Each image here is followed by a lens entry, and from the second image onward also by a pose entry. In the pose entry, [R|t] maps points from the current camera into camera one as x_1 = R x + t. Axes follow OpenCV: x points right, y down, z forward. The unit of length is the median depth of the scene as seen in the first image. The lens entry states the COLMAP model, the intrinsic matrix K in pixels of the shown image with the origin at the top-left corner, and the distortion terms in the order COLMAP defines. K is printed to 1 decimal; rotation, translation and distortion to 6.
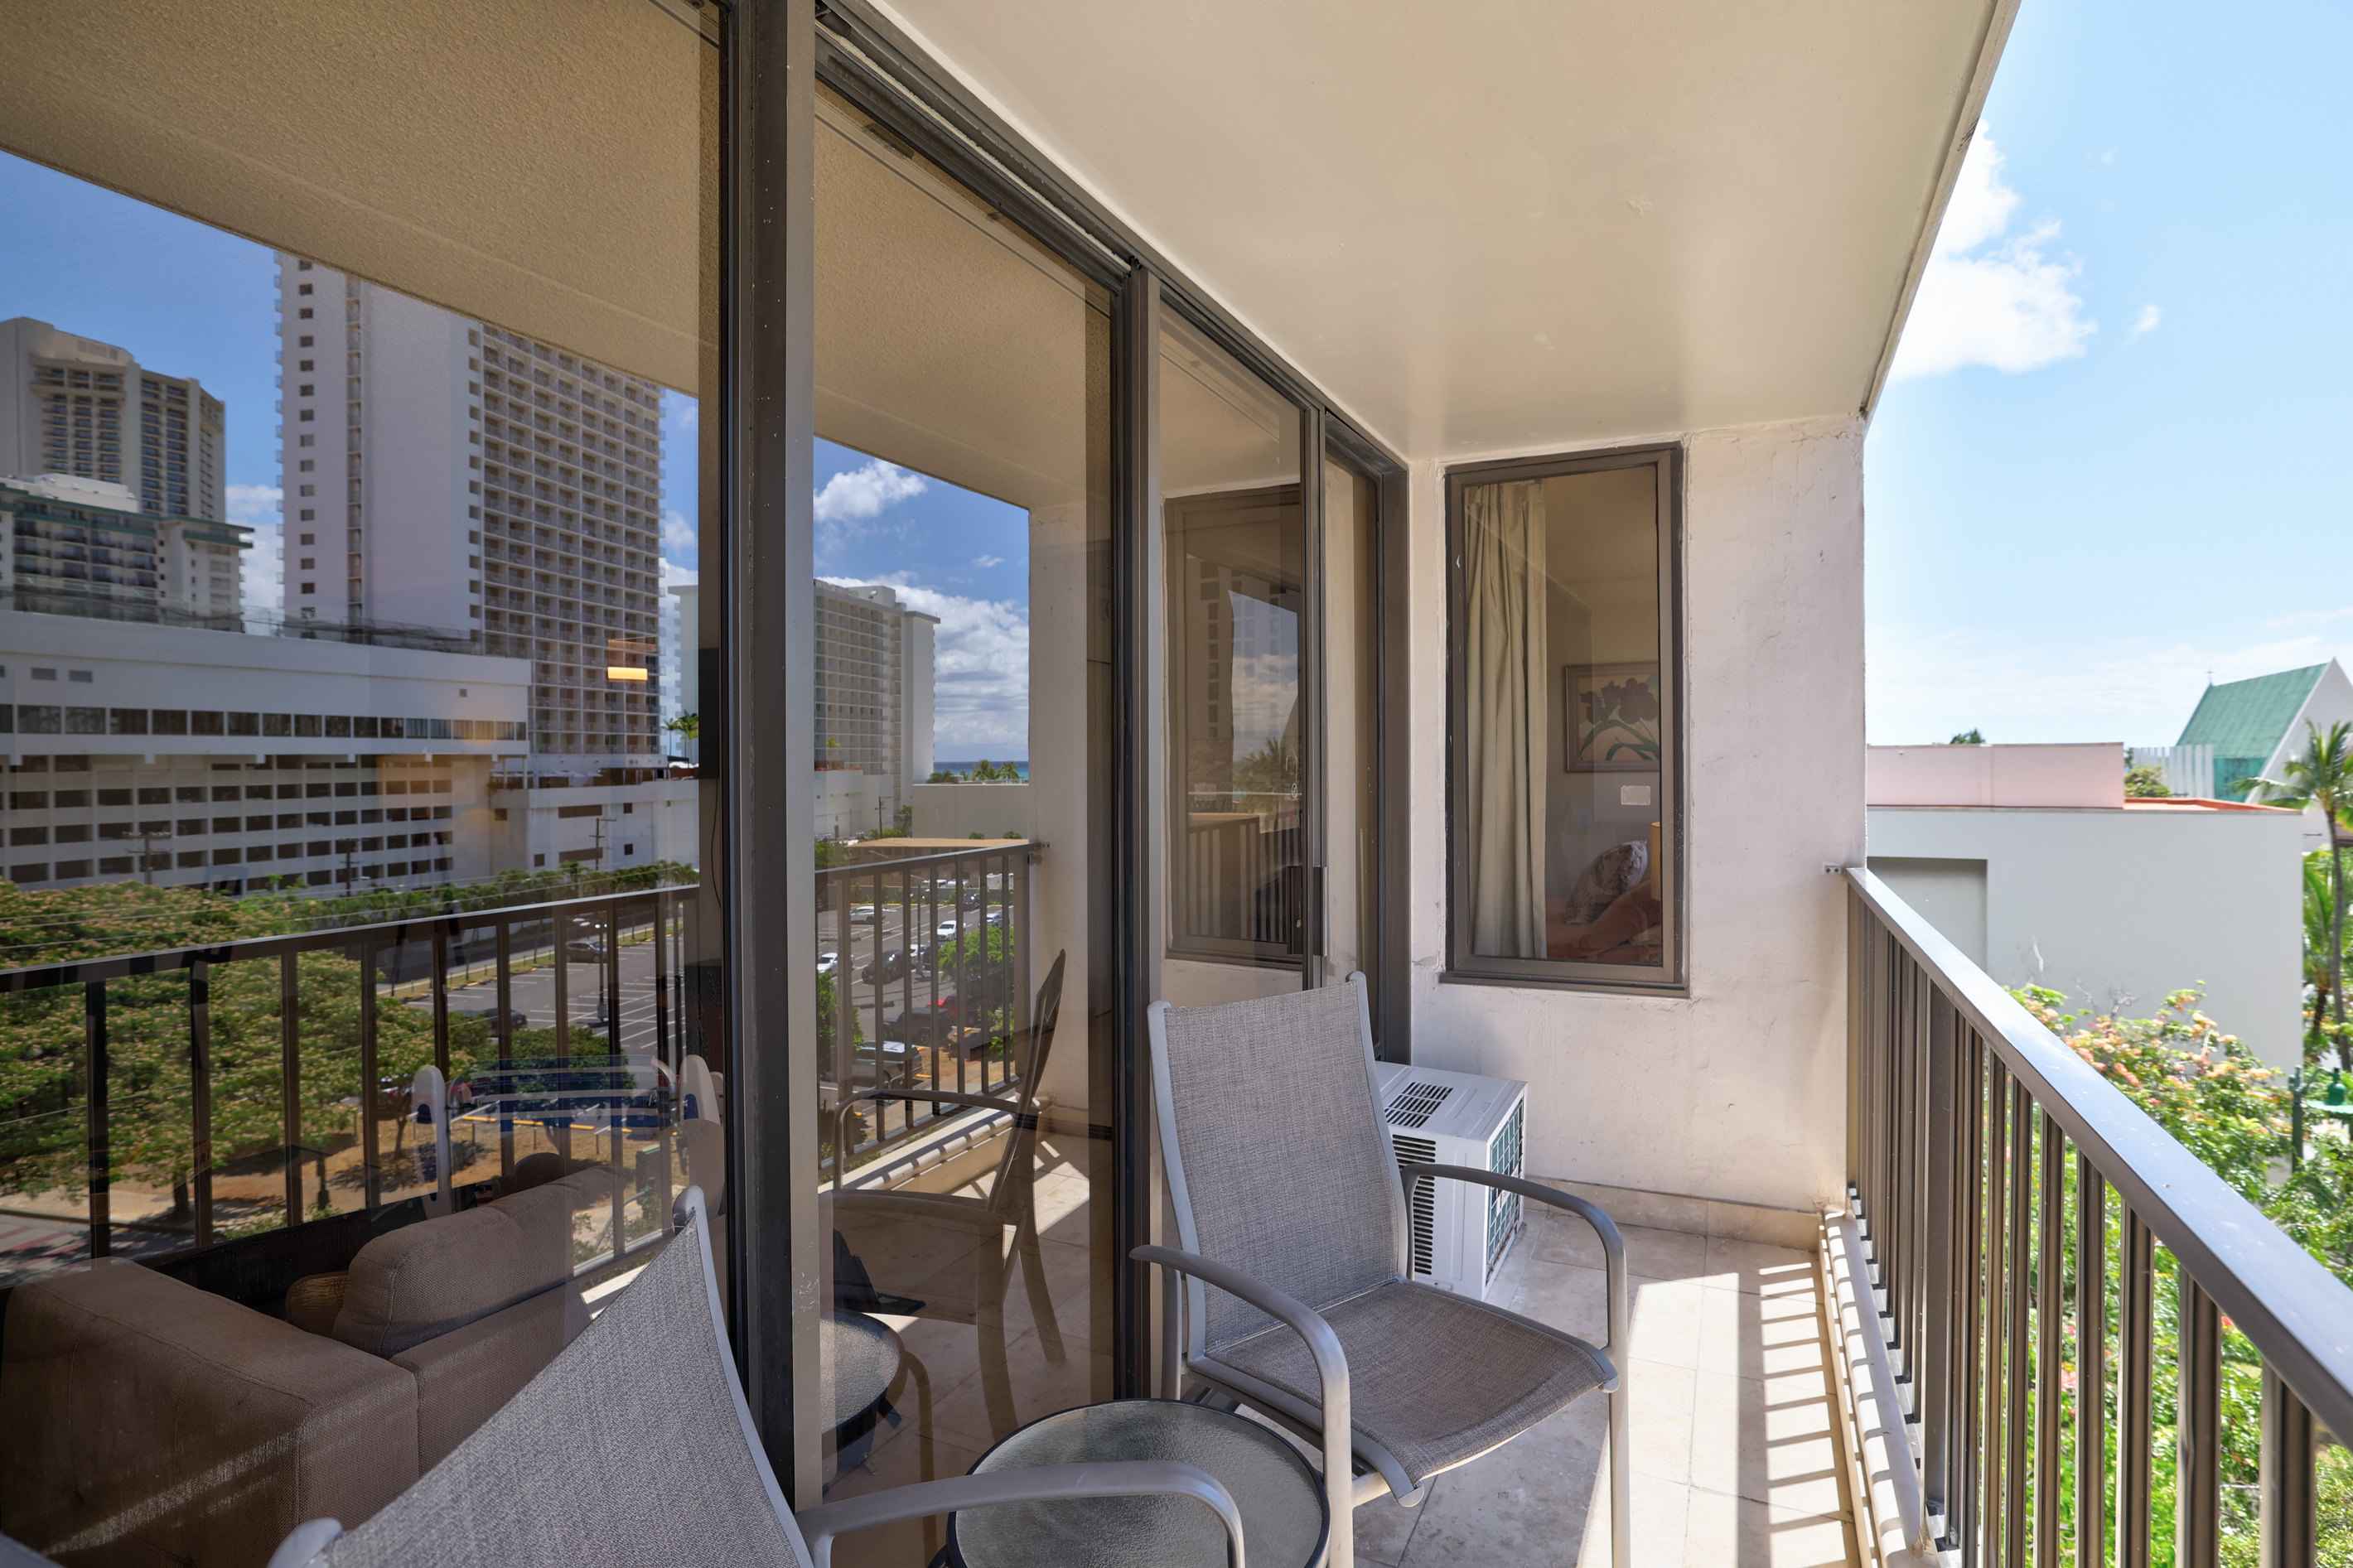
lens RADIAL K [[1142.4, 0, 1204.7], [0, 1142.4, 783.0], [0, 0, 1]] dist [-0.037061, 0.027243]
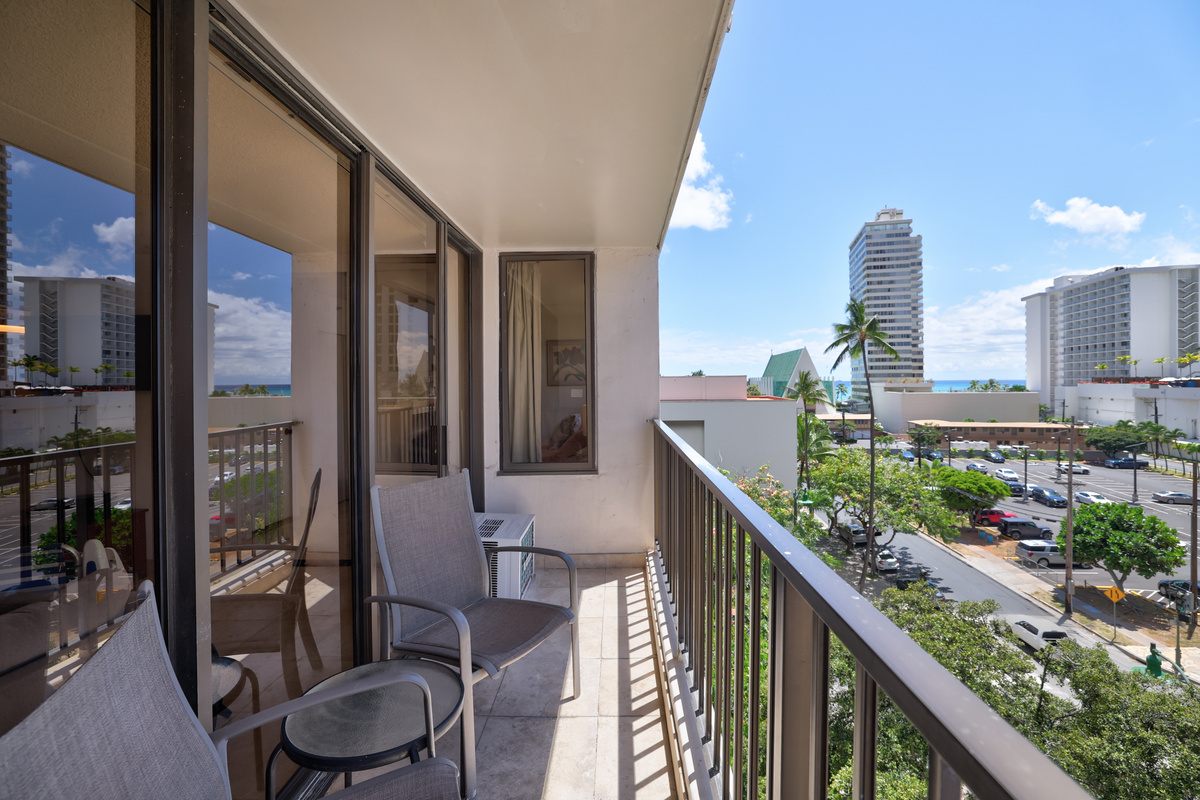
lens RADIAL K [[593.5, 0, 581.1], [0, 593.5, 400.0], [0, 0, 1]] dist [0.001988, 0.000717]
pose [[0.928503, -0.005945, 0.371277, -0.092021], [0.009137, 0.999935, -0.006840, 0.036344], [-0.371212, 0.009743, 0.928497, -0.201656]]
